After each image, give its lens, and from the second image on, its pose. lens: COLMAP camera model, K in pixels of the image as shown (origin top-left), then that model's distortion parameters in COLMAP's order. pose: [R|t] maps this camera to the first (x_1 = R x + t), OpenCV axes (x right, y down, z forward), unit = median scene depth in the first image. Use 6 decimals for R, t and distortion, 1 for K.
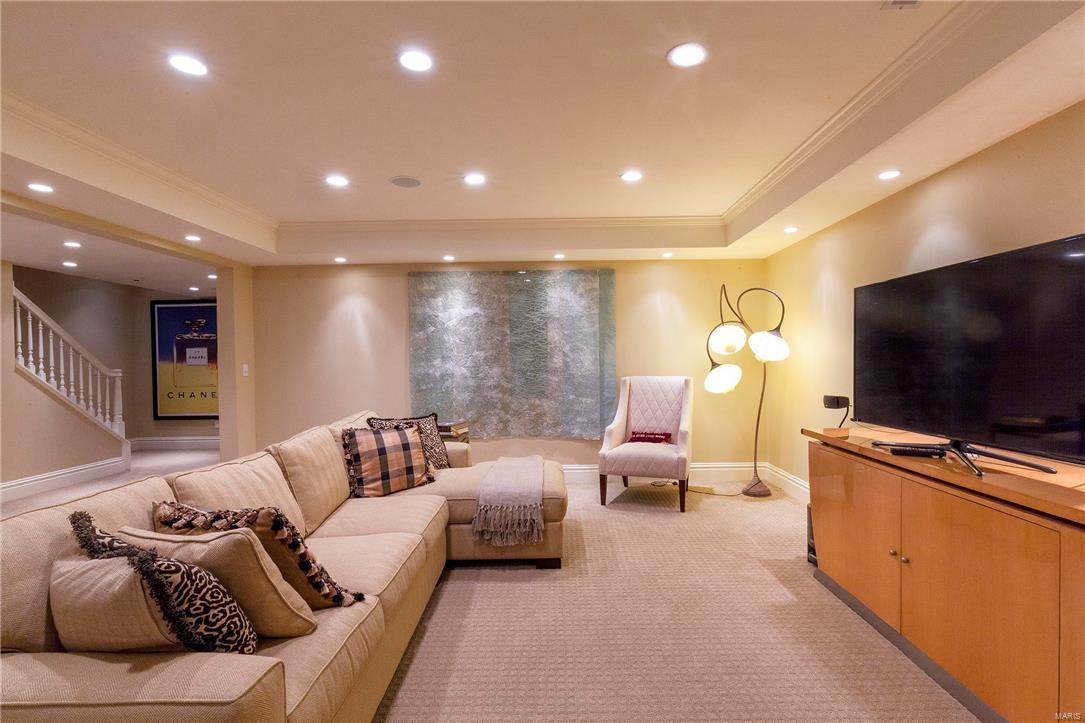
lens RADIAL K [[520.7, 0, 546.0], [0, 520.7, 360.0], [0, 0, 1]] dist [0.006867, 0.000672]
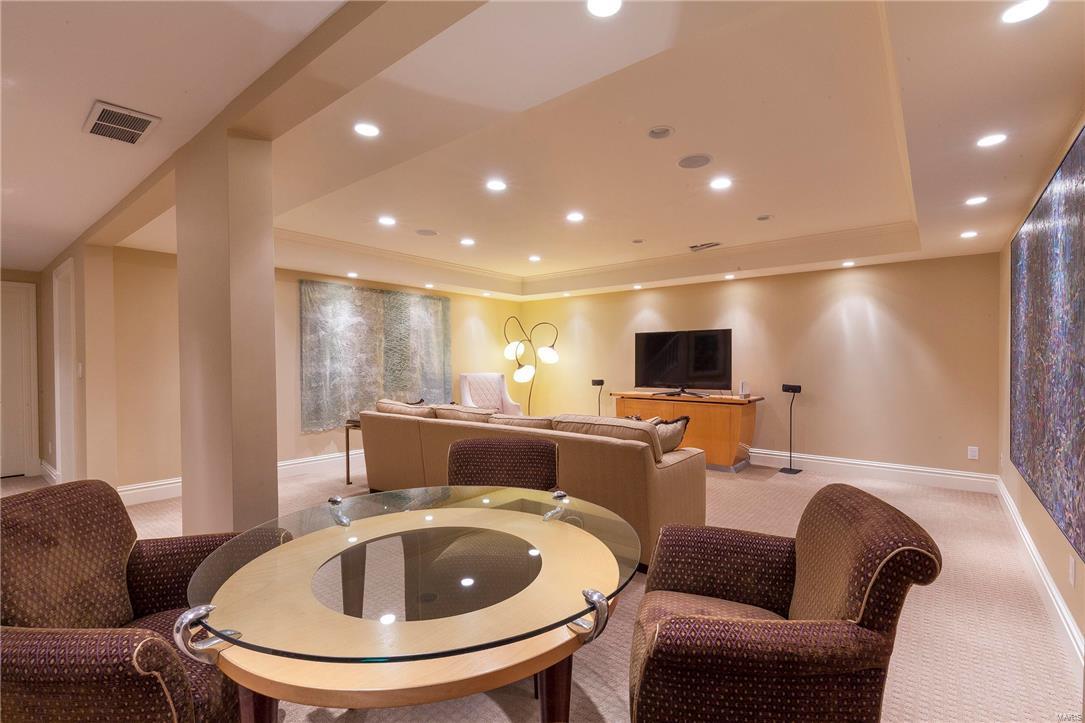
lens RADIAL K [[494.8, 0, 545.0], [0, 494.8, 365.6], [0, 0, 1]] dist [0.001327, -0.000664]
pose [[0.624924, 0.005900, 0.780664, -0.756237], [0.000511, 0.999968, -0.007967, 0.019875], [-0.780686, 0.005378, 0.624901, -0.044832]]
